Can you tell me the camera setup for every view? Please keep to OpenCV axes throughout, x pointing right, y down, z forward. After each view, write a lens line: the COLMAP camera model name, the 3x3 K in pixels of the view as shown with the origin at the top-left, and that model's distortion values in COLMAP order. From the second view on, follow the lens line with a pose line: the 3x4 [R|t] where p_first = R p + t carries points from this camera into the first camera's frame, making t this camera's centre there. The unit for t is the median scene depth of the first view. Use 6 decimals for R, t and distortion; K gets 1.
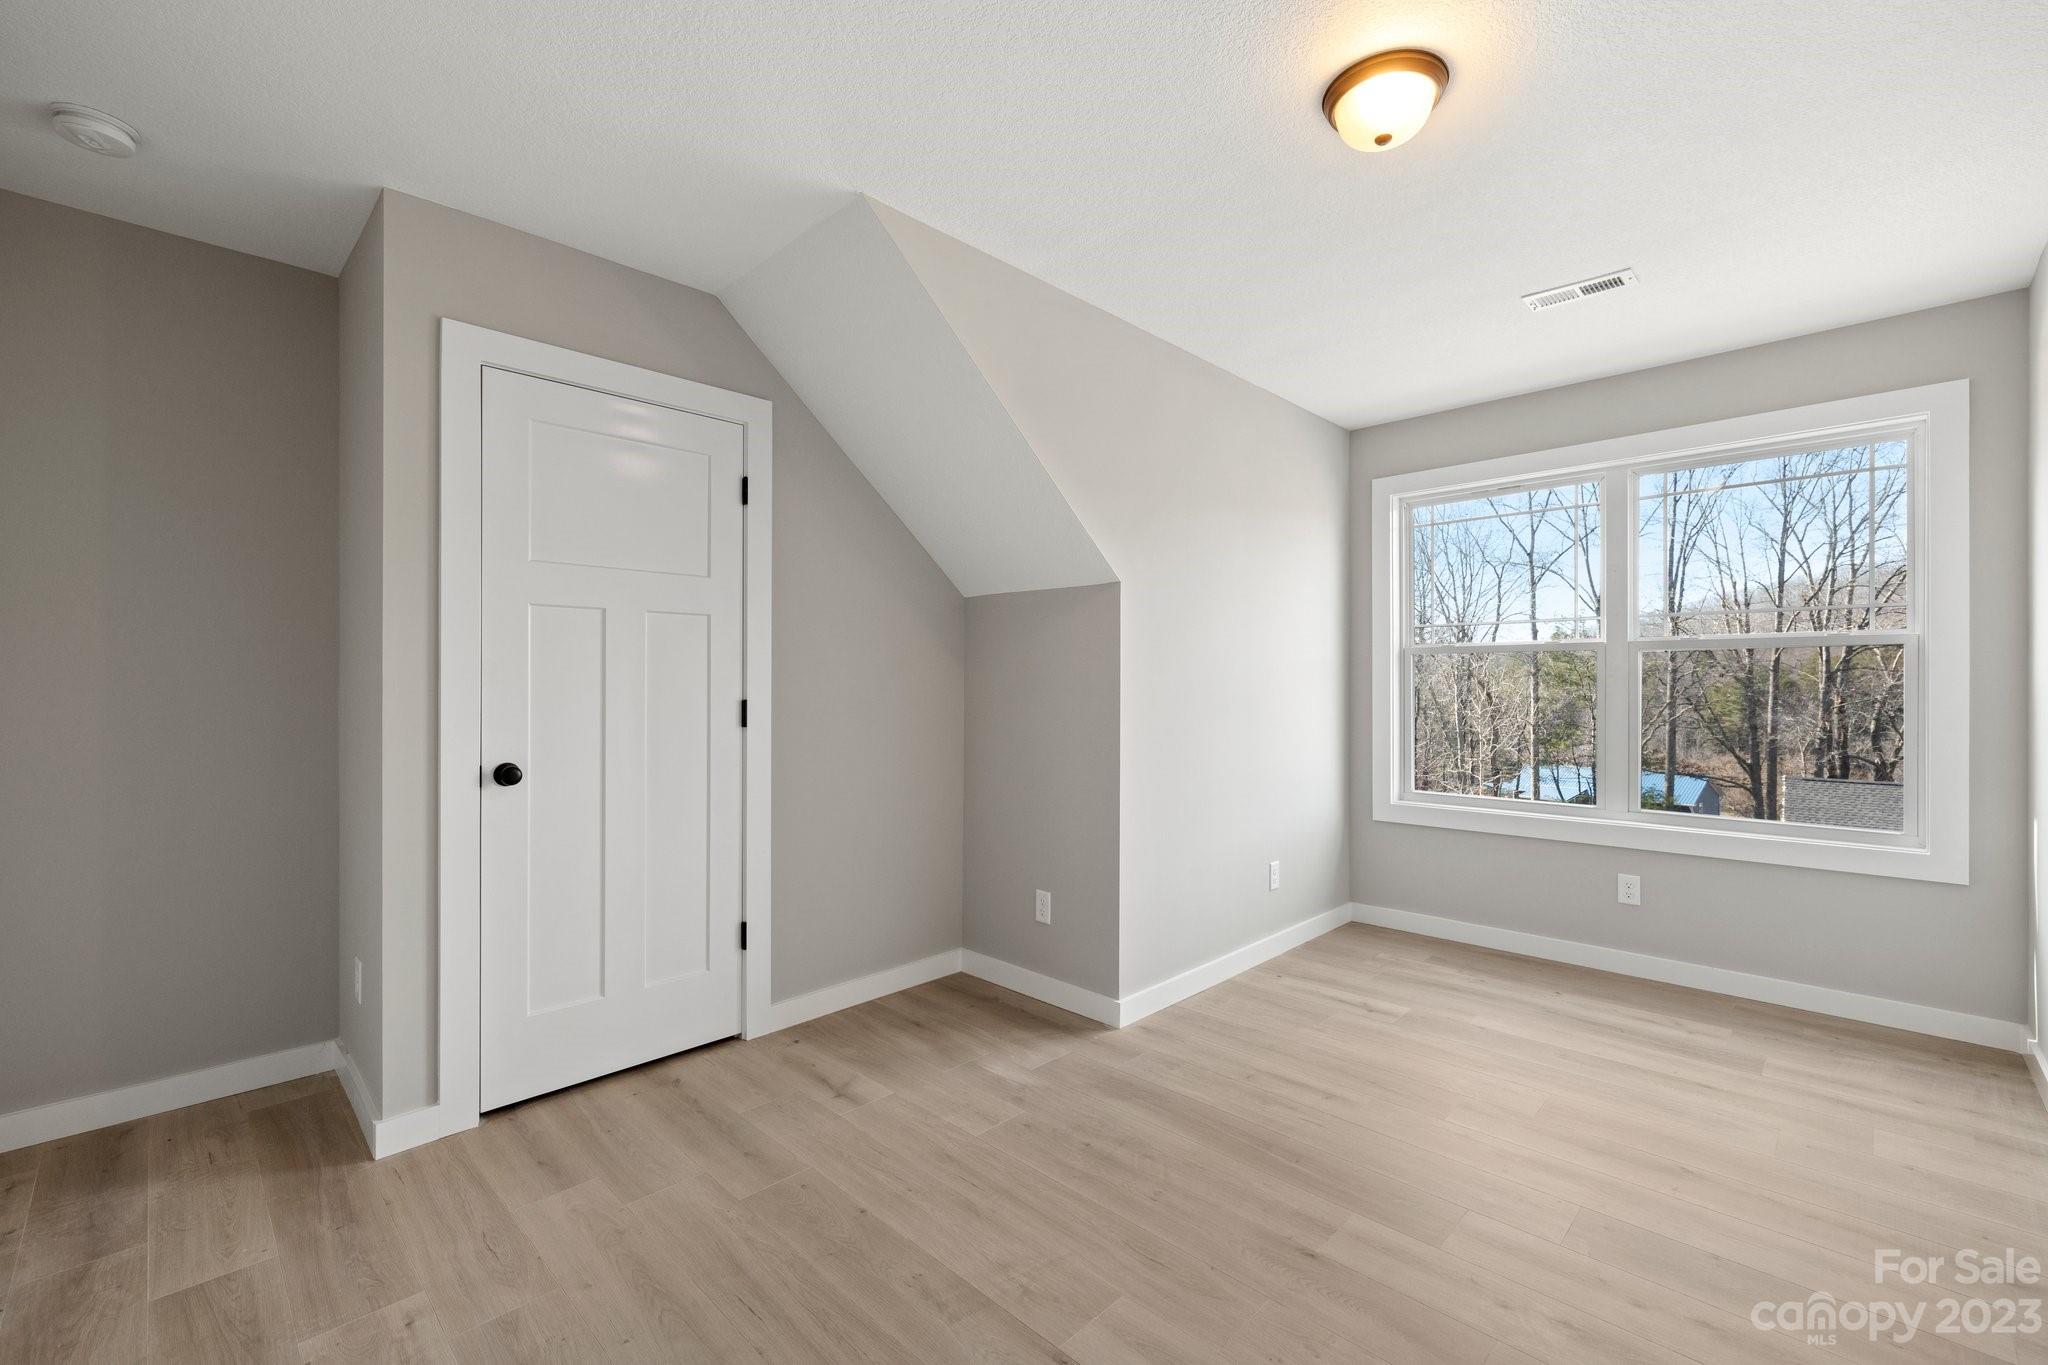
lens RADIAL K [[864.1, 0, 1032.7], [0, 864.1, 681.5], [0, 0, 1]] dist [0.000659, 0.000036]
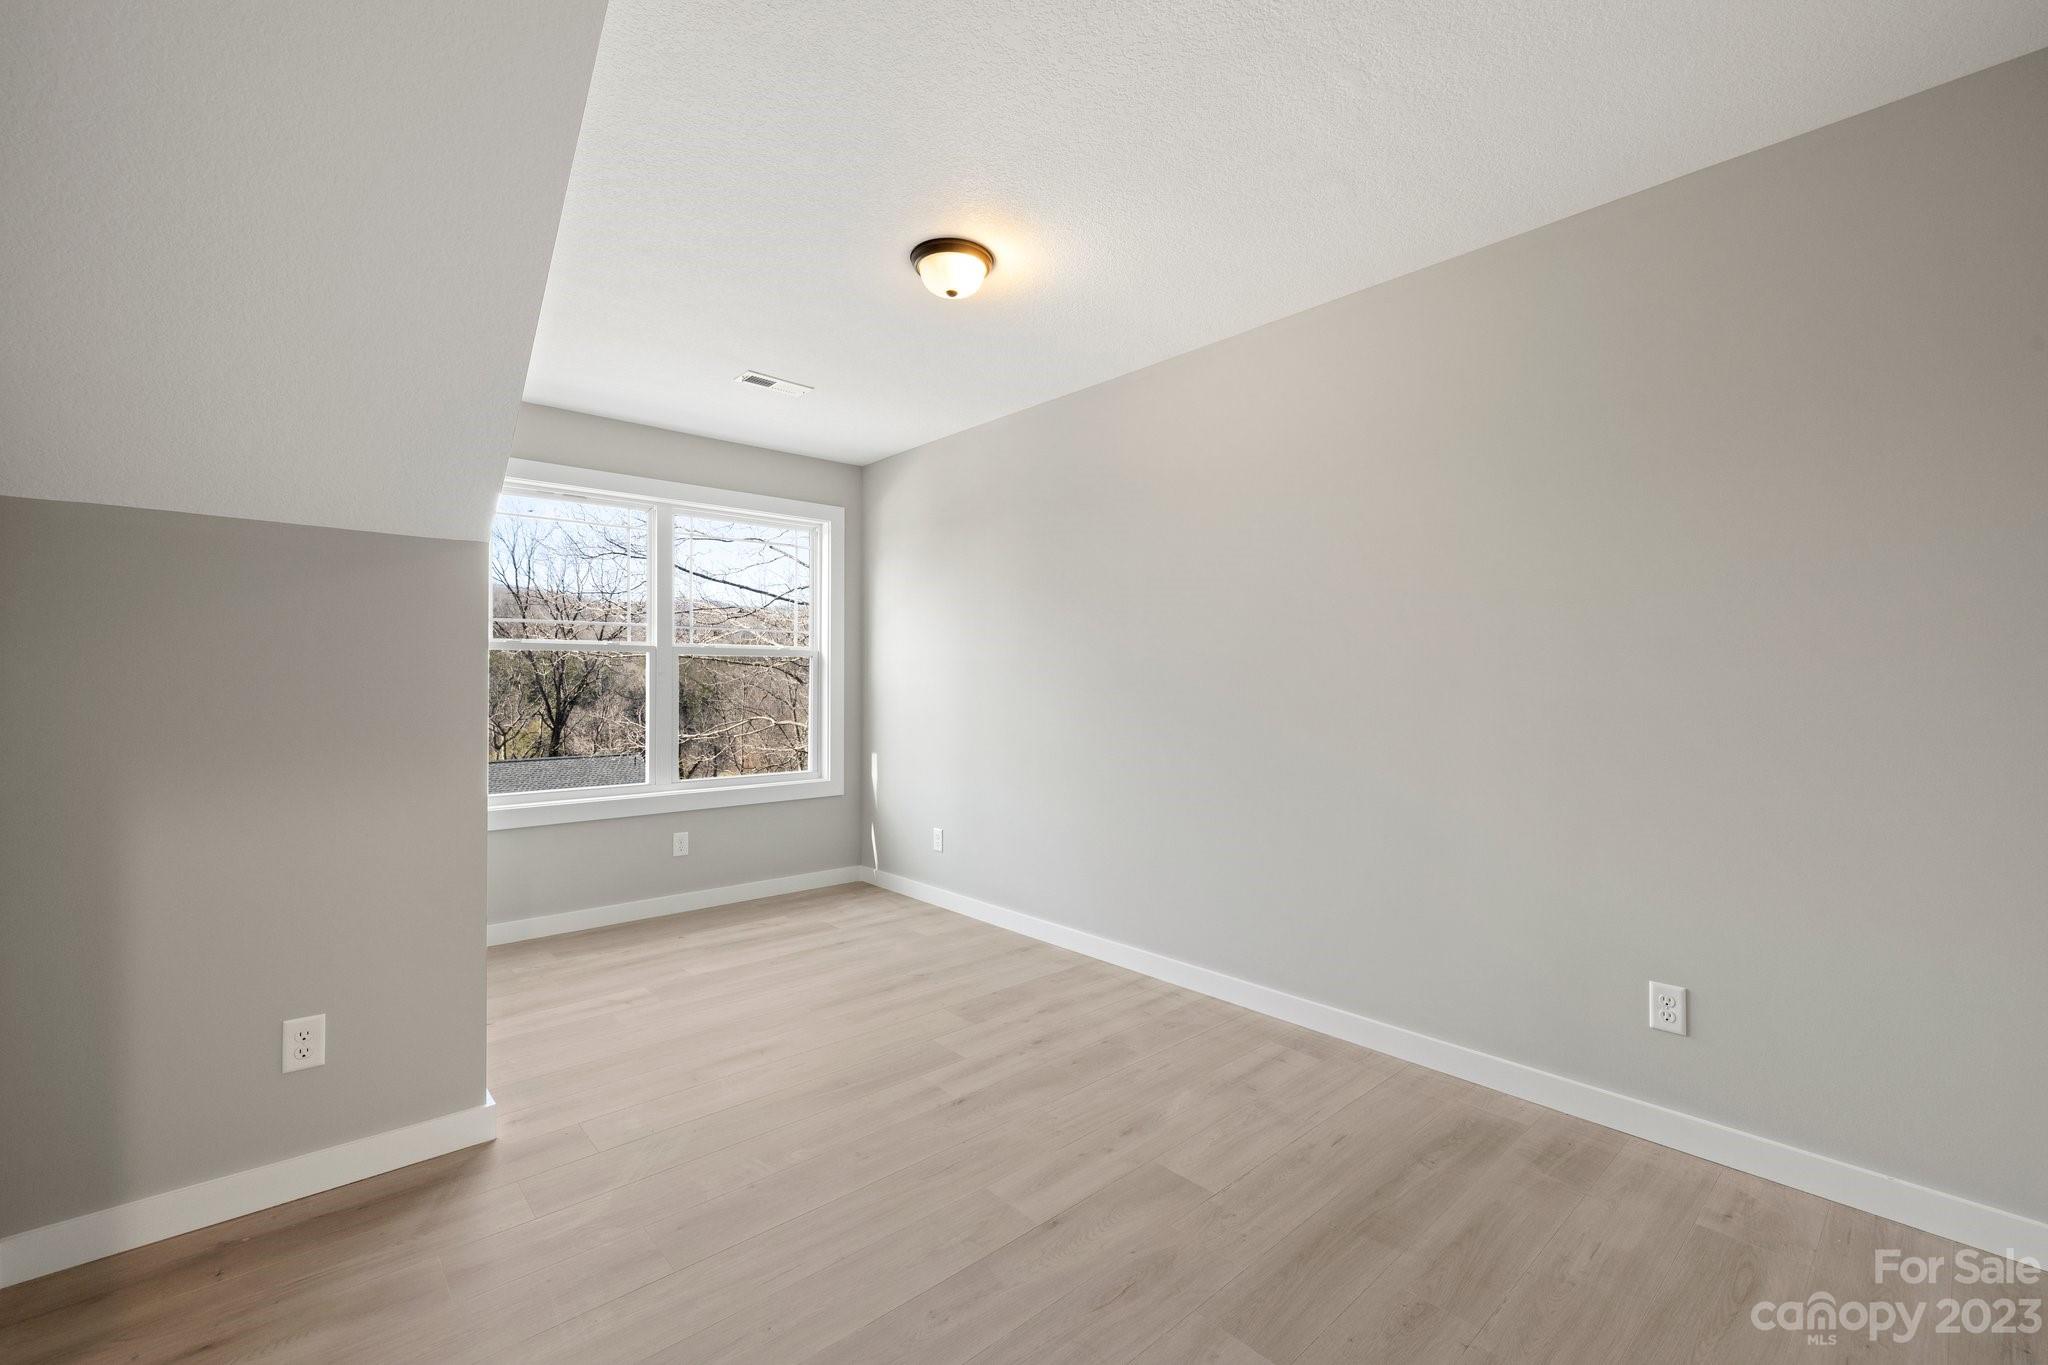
lens RADIAL K [[859.8, 0, 1024.0], [0, 859.8, 682.5], [0, 0, 1]] dist [0.001615, 0.000413]
pose [[0.063072, 0.000017, 0.998009, -0.624552], [-0.003431, 0.999994, 0.000200, 0.003785], [-0.998003, -0.003436, 0.063072, 0.501327]]
